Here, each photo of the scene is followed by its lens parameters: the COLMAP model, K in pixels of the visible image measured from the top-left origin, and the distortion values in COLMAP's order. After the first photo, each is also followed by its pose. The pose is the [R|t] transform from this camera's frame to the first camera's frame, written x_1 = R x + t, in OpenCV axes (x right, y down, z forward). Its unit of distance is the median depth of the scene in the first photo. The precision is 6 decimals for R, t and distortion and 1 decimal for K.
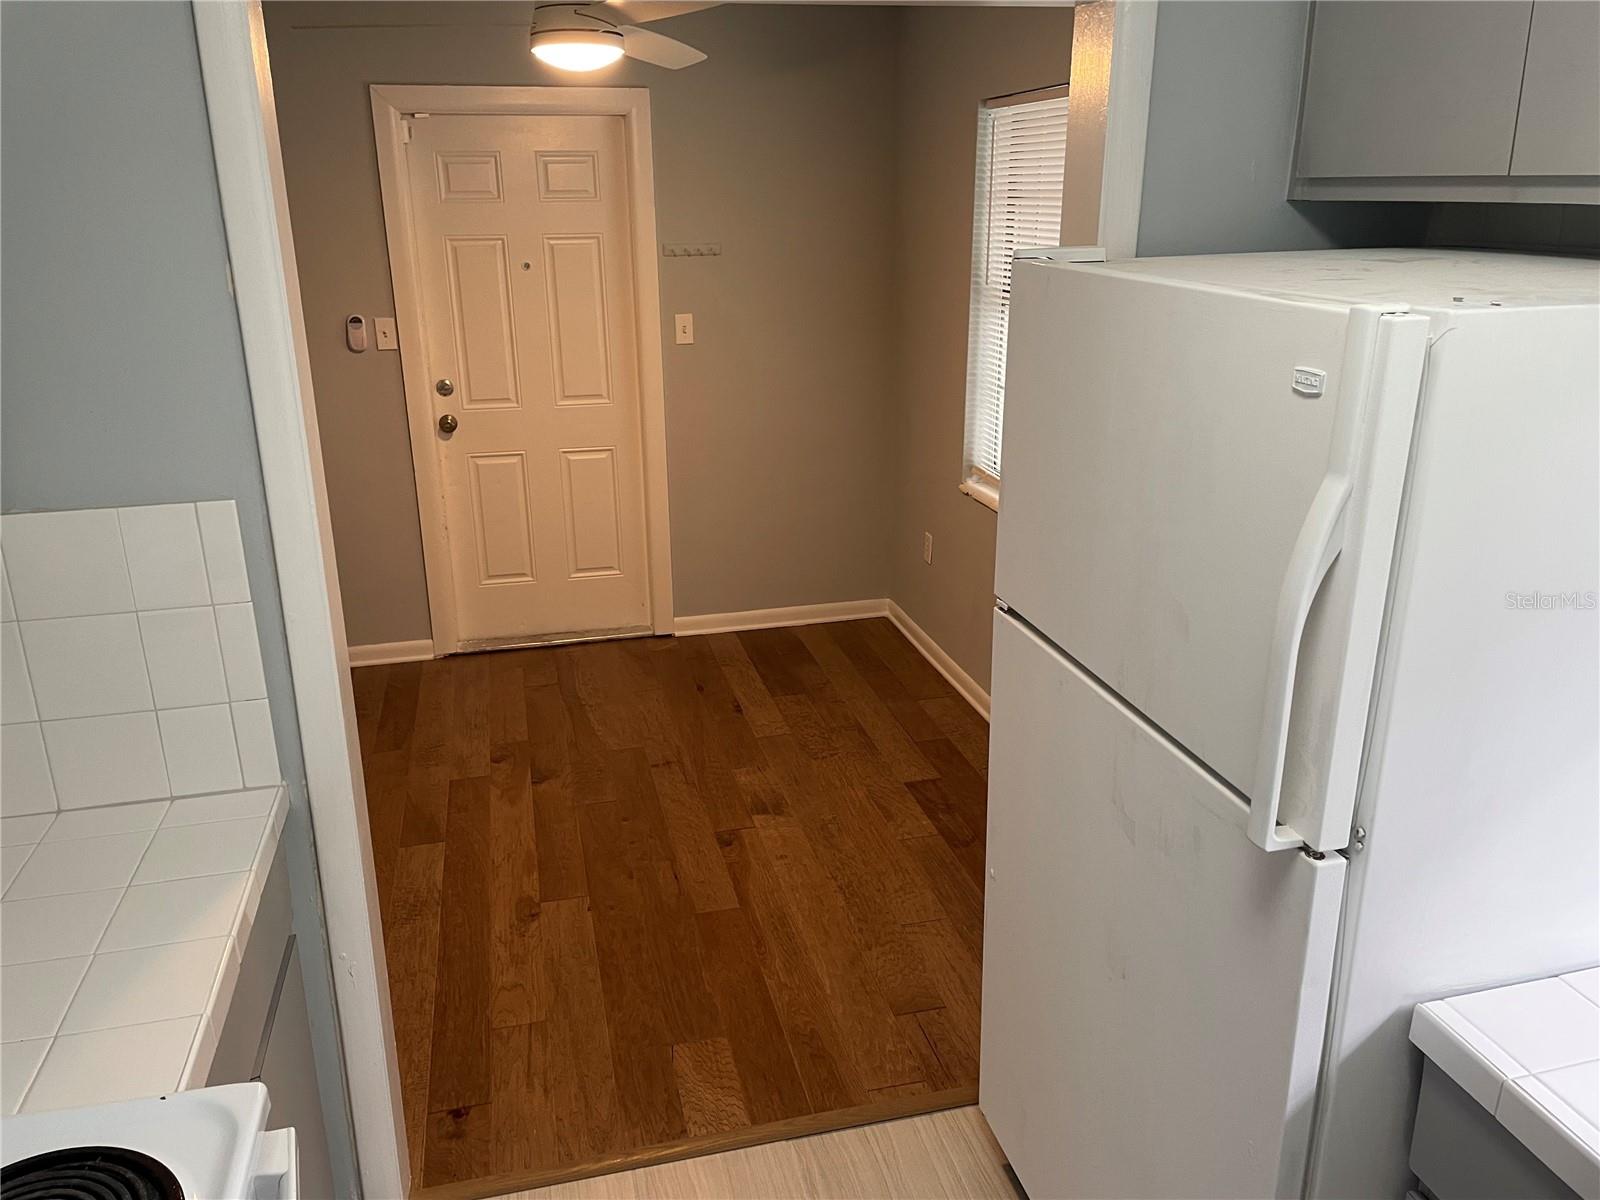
lens RADIAL K [[1217.7, 0, 799.7], [0, 1217.7, 588.4], [0, 0, 1]] dist [0.086294, -0.102720]
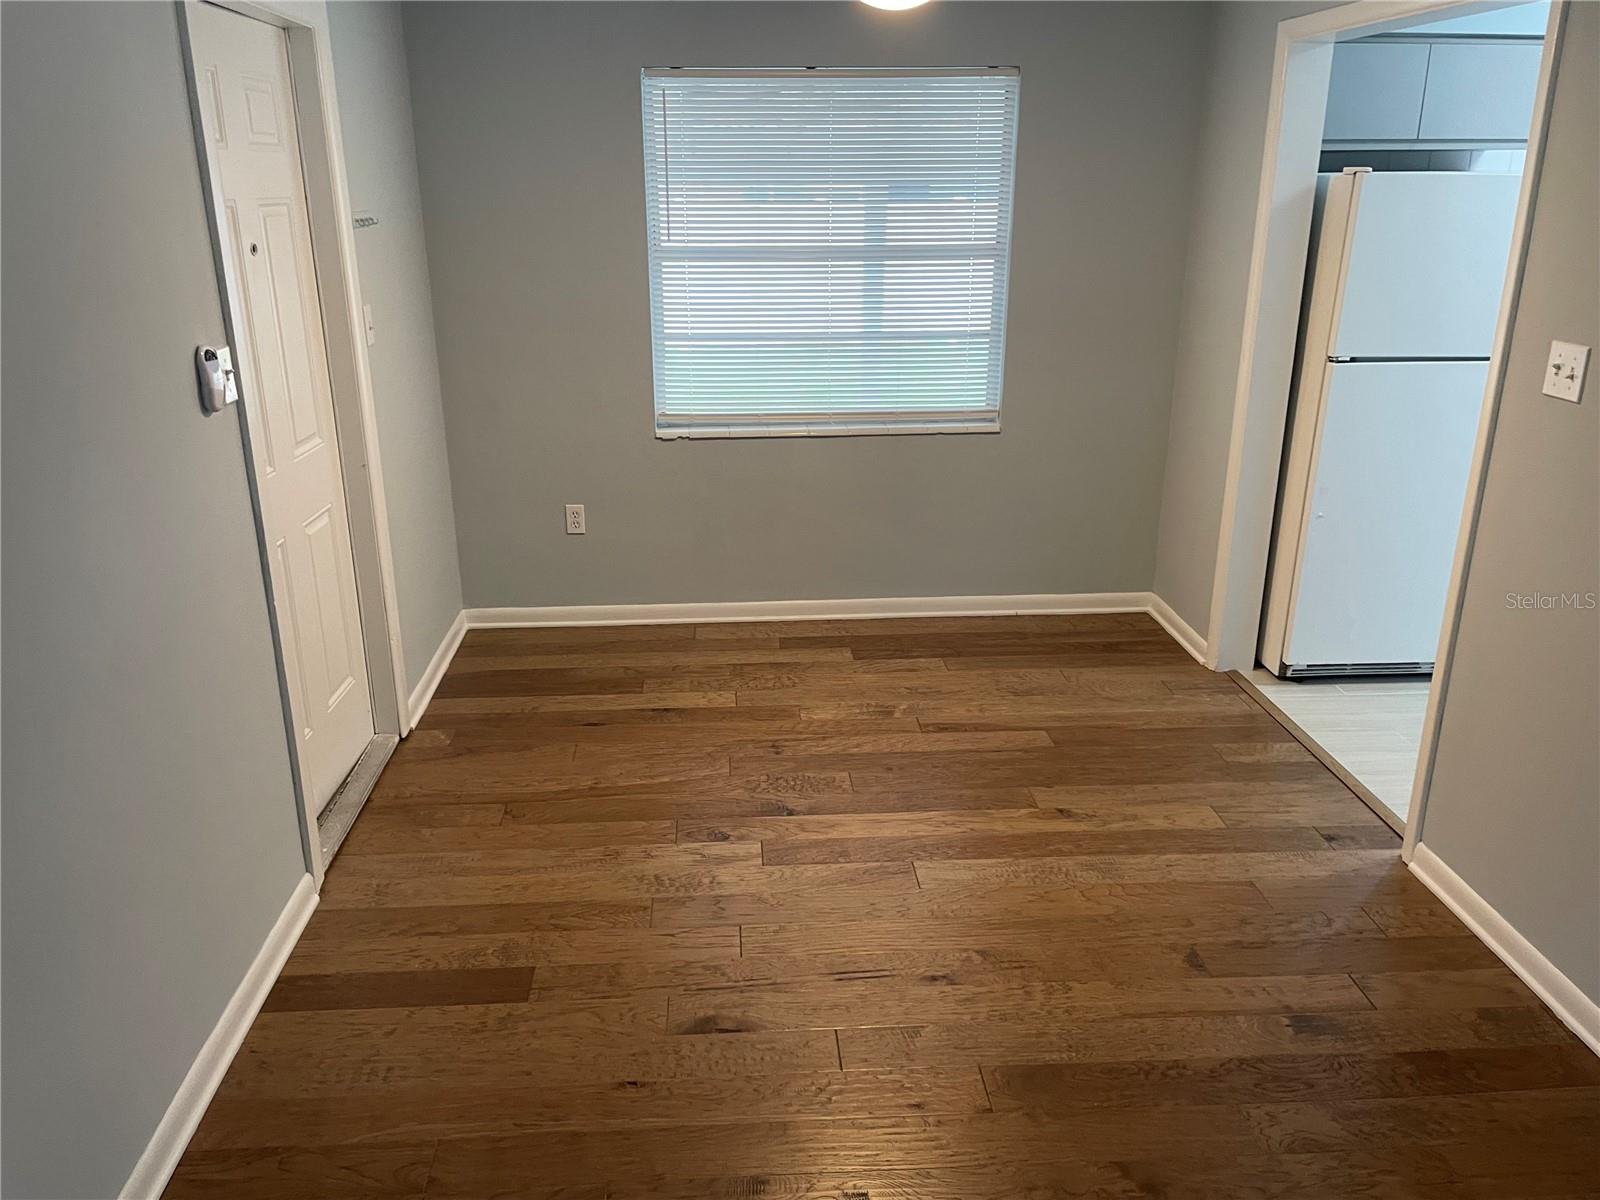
lens RADIAL K [[1217.7, 0, 772.4], [0, 1217.7, 585.7], [0, 0, 1]] dist [0.086294, -0.102720]
pose [[0.174137, -0.294557, 0.939634, -1.025065], [0.310707, 0.921904, 0.231417, -0.205228], [-0.934418, 0.251653, 0.252058, 0.775610]]
